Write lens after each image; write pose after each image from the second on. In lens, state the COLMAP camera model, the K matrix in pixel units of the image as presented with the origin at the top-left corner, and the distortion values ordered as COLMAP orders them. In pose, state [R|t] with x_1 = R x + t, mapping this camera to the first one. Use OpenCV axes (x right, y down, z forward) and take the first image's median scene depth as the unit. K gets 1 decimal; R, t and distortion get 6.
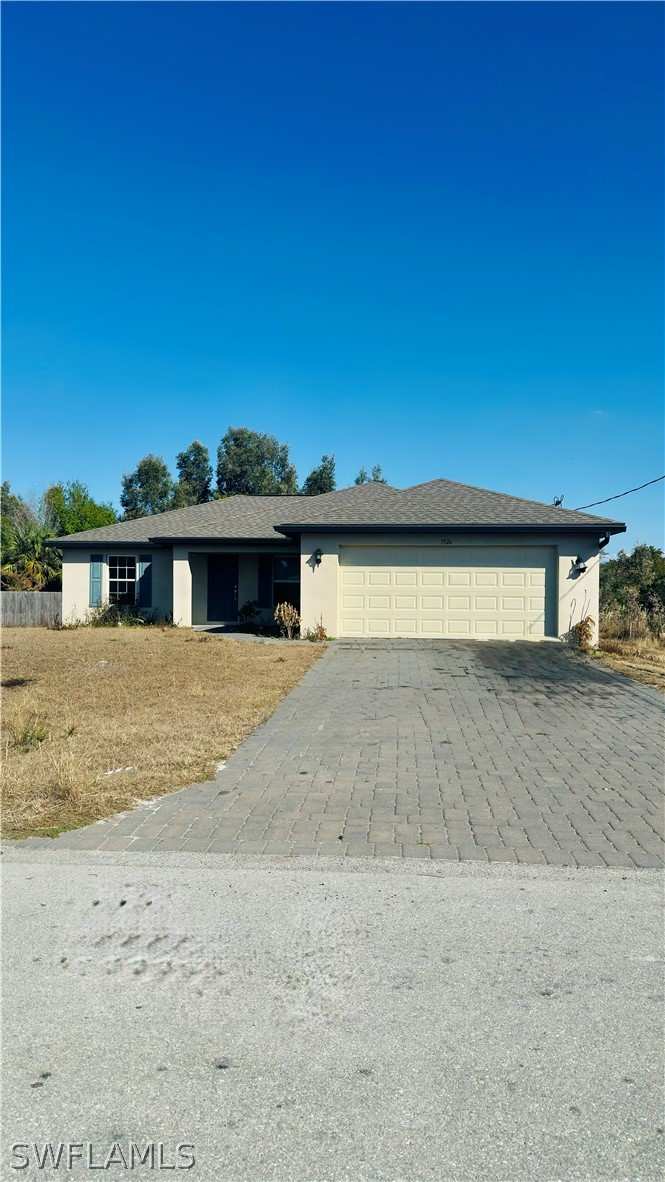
lens RADIAL K [[845.9, 0, 332.5], [0, 845.9, 591.0], [0, 0, 1]] dist [0.087156, -0.000366]
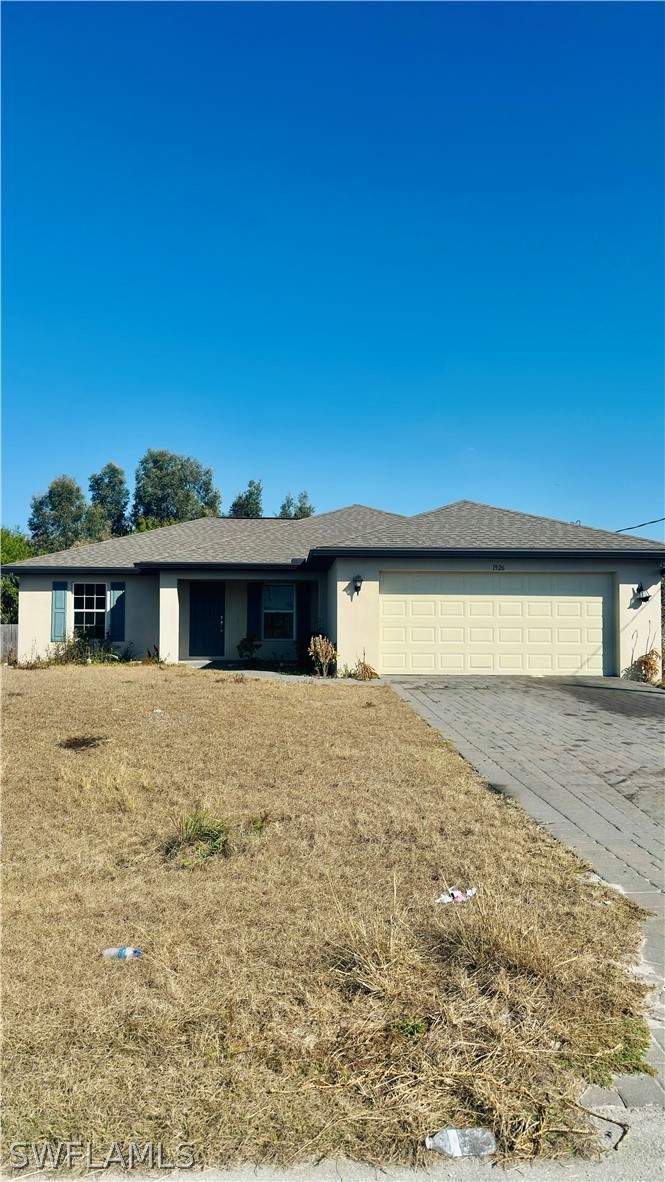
lens RADIAL K [[845.9, 0, 332.5], [0, 845.9, 591.0], [0, 0, 1]] dist [0.087156, -0.000366]
pose [[0.989886, 0.001256, 0.141859, -0.124231], [0.003674, 0.999399, -0.034479, -0.001837], [-0.141817, 0.034651, 0.989286, 0.091798]]
